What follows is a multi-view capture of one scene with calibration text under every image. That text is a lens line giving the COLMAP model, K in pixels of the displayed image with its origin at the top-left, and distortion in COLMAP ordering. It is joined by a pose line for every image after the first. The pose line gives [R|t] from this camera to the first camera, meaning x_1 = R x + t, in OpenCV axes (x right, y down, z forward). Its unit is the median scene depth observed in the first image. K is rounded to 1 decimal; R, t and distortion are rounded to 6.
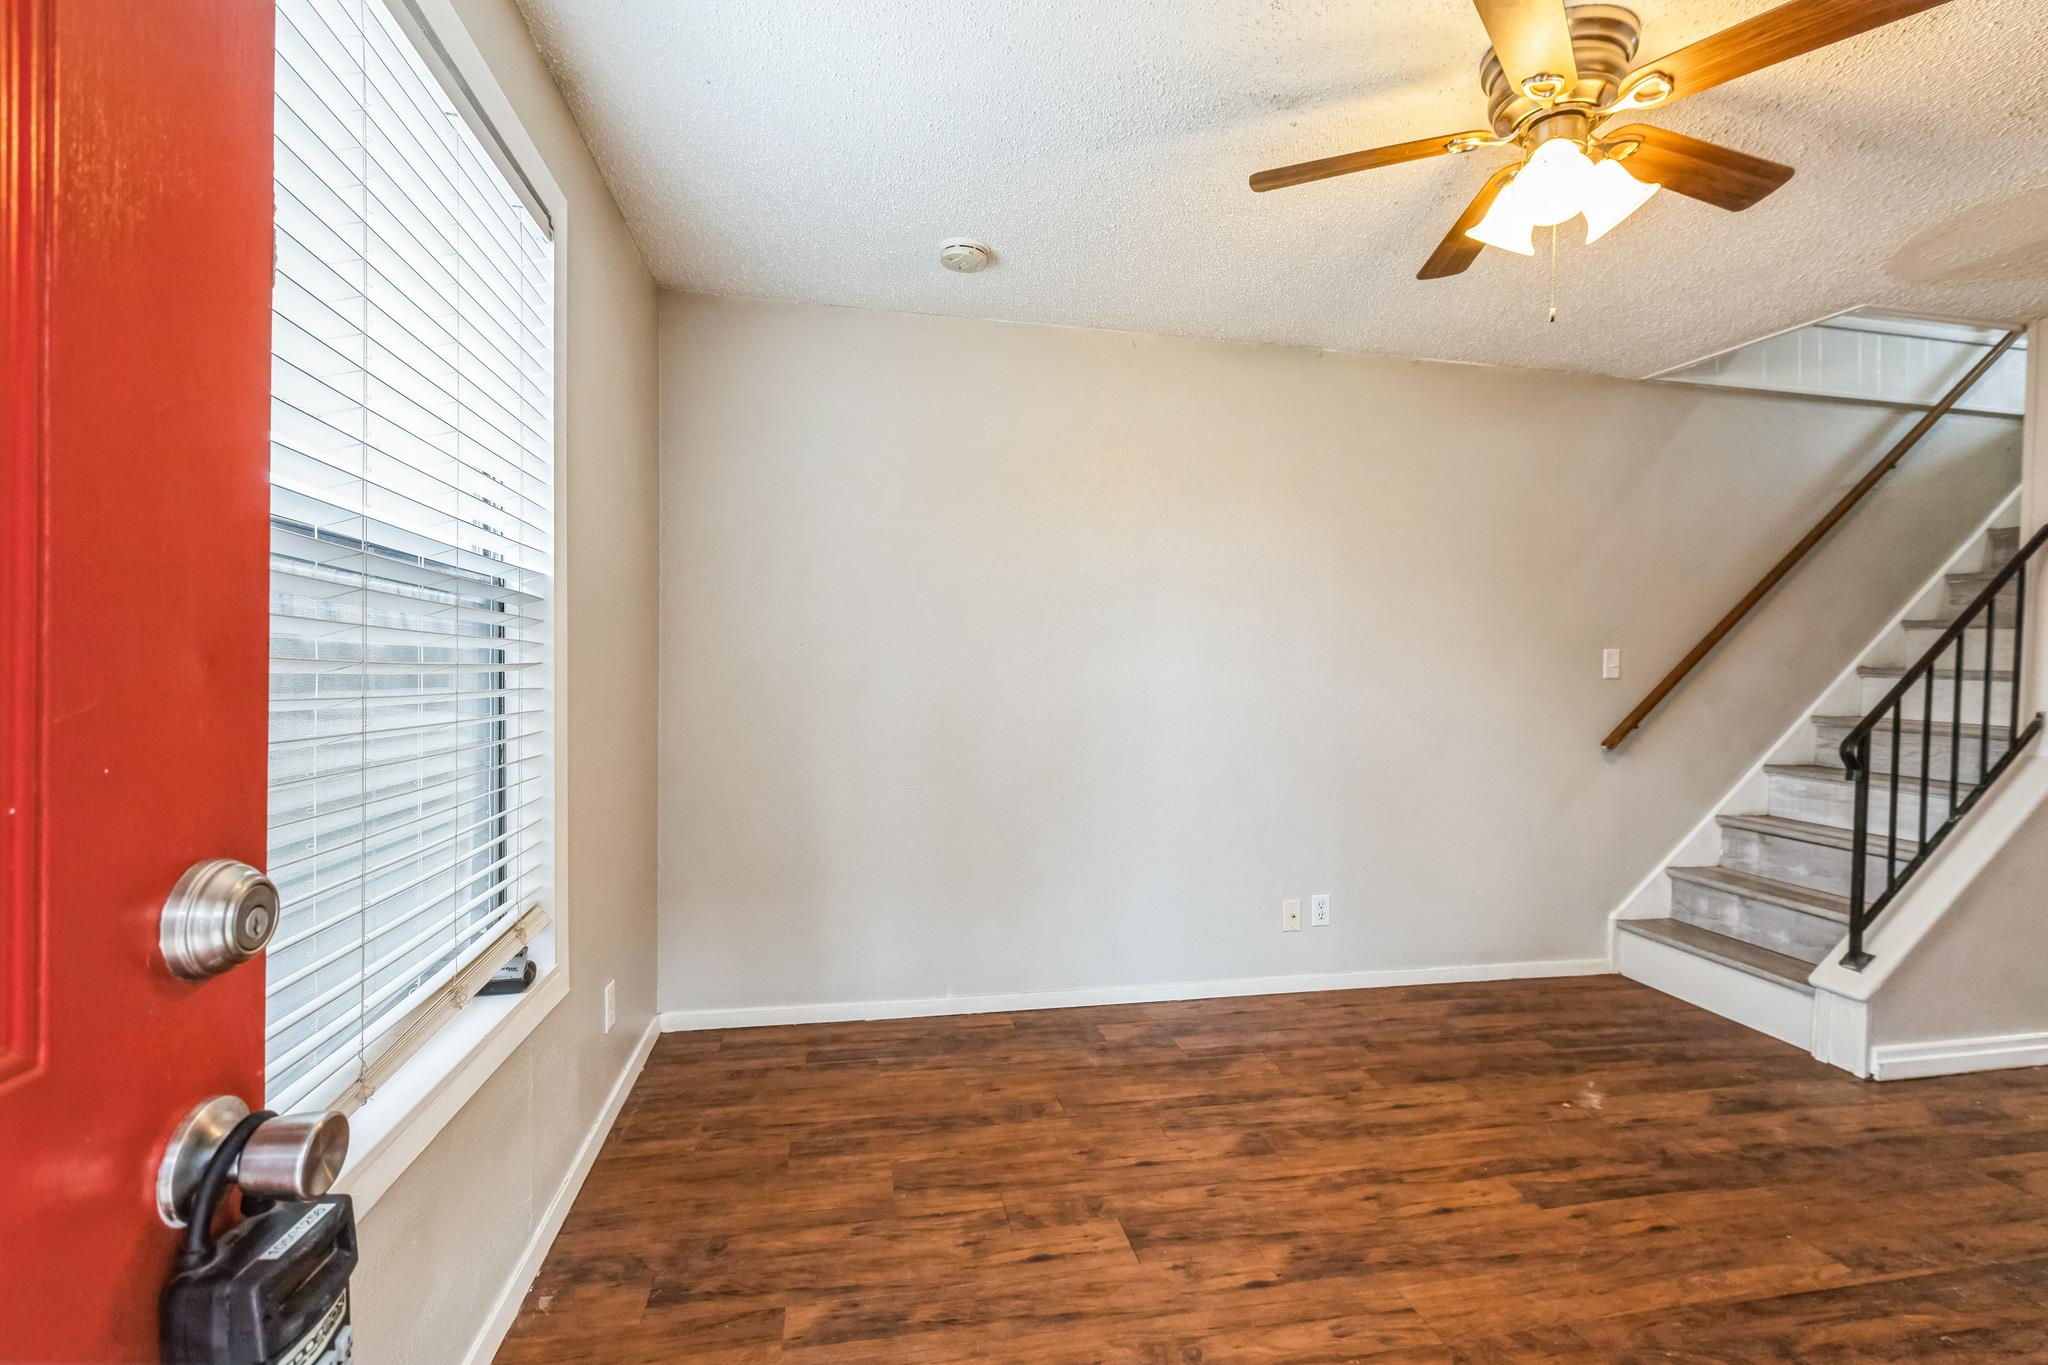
lens RADIAL K [[938.3, 0, 1036.8], [0, 938.3, 670.0], [0, 0, 1]] dist [0.007657, -0.000125]
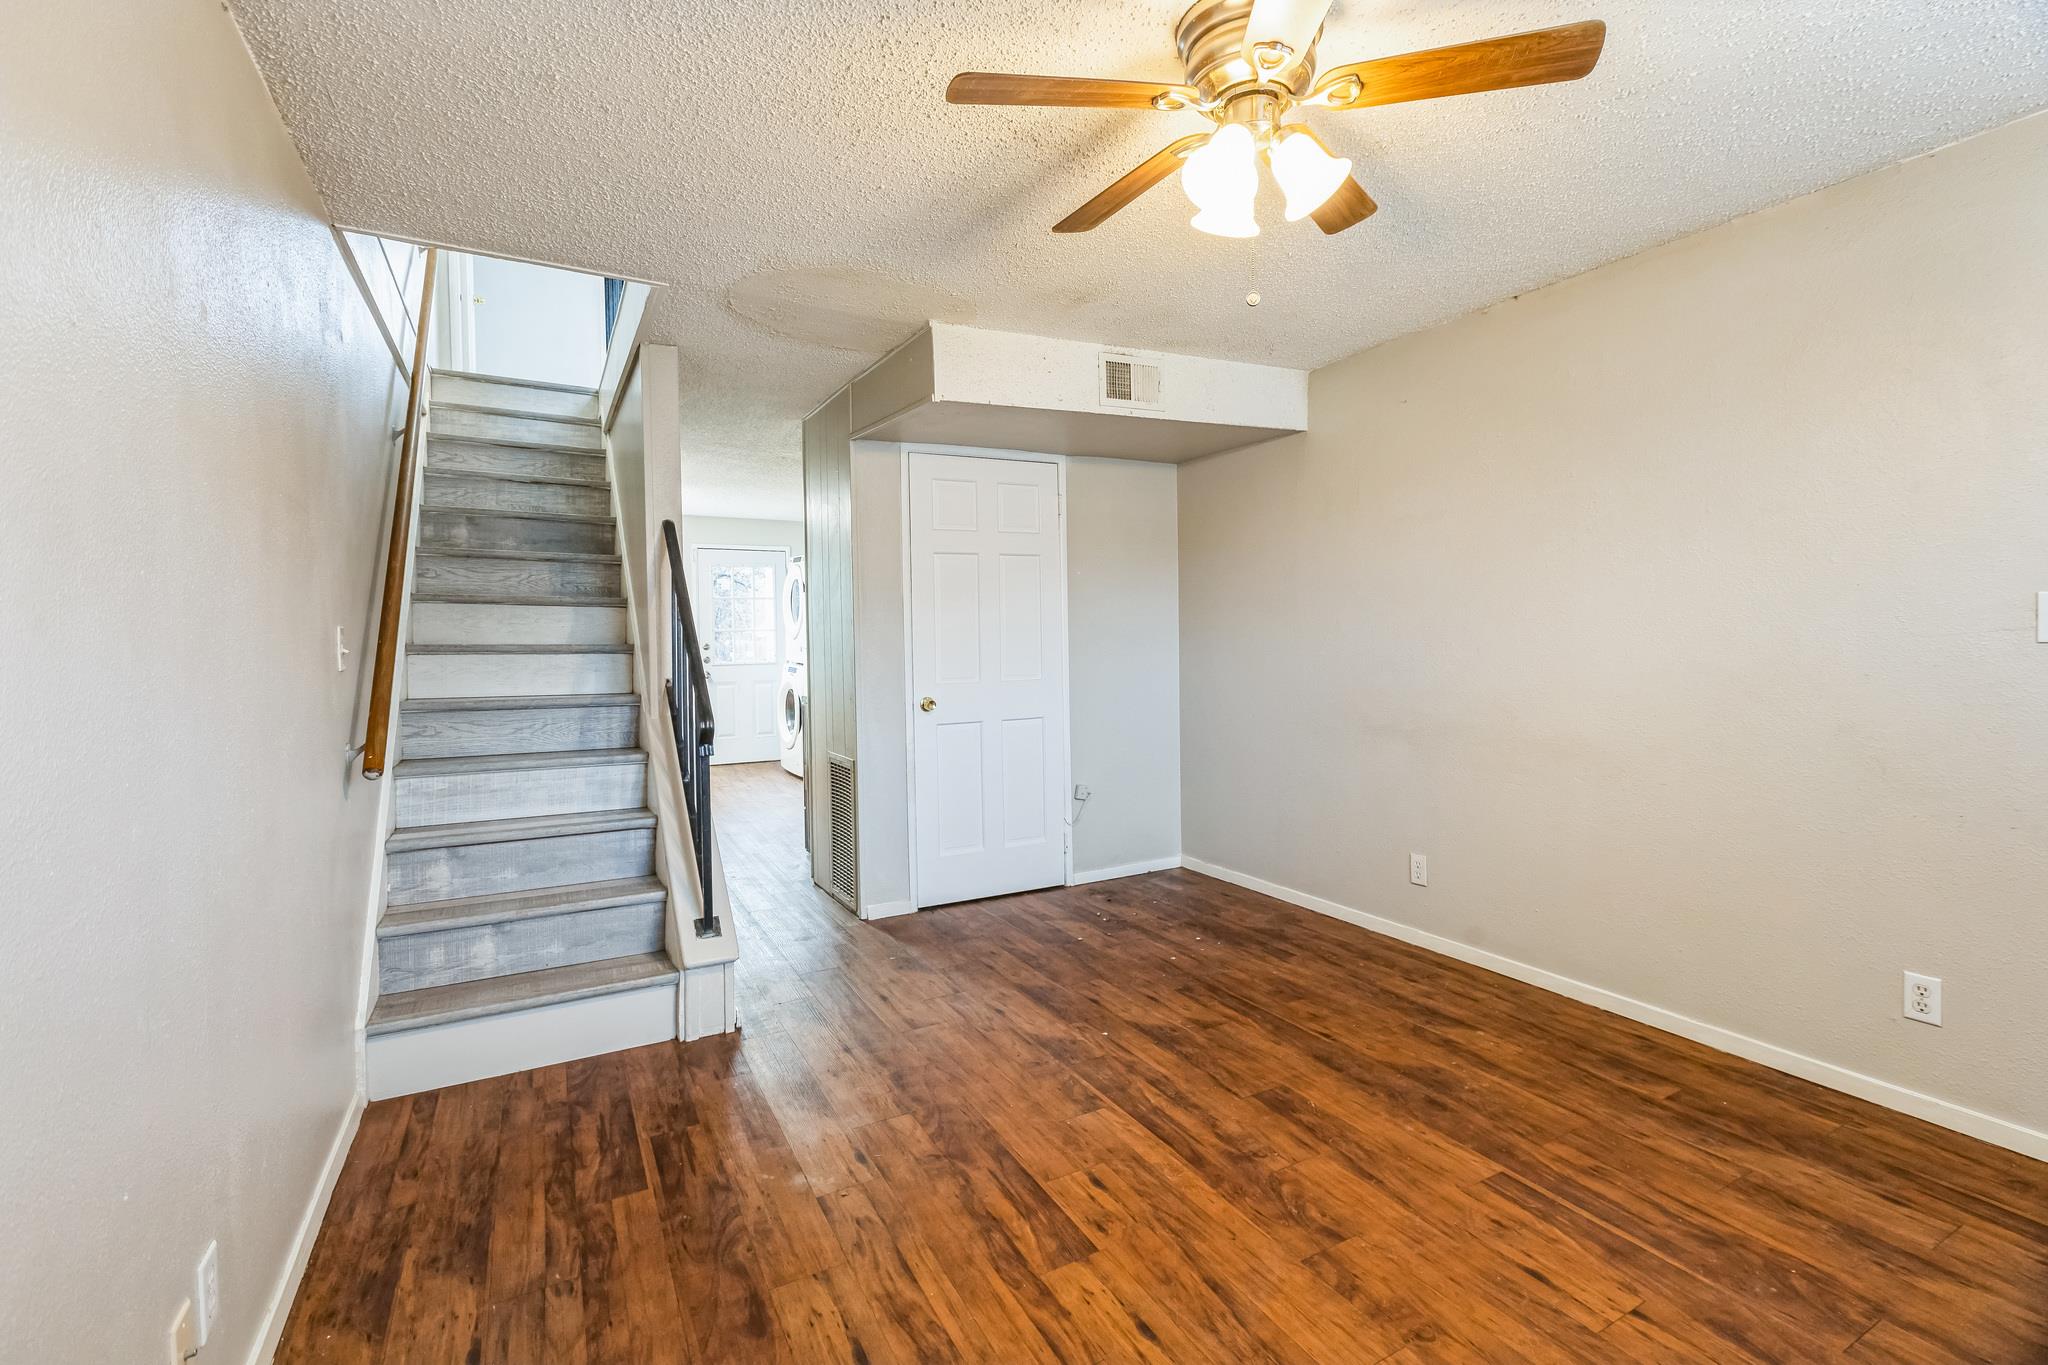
lens RADIAL K [[938.3, 0, 1039.9], [0, 938.3, 655.4], [0, 0, 1]] dist [0.007657, -0.000125]
pose [[-0.295491, -0.043768, 0.954342, -0.248370], [0.014863, 0.998618, 0.050401, -0.043660], [-0.955230, 0.029078, -0.294432, 1.110634]]
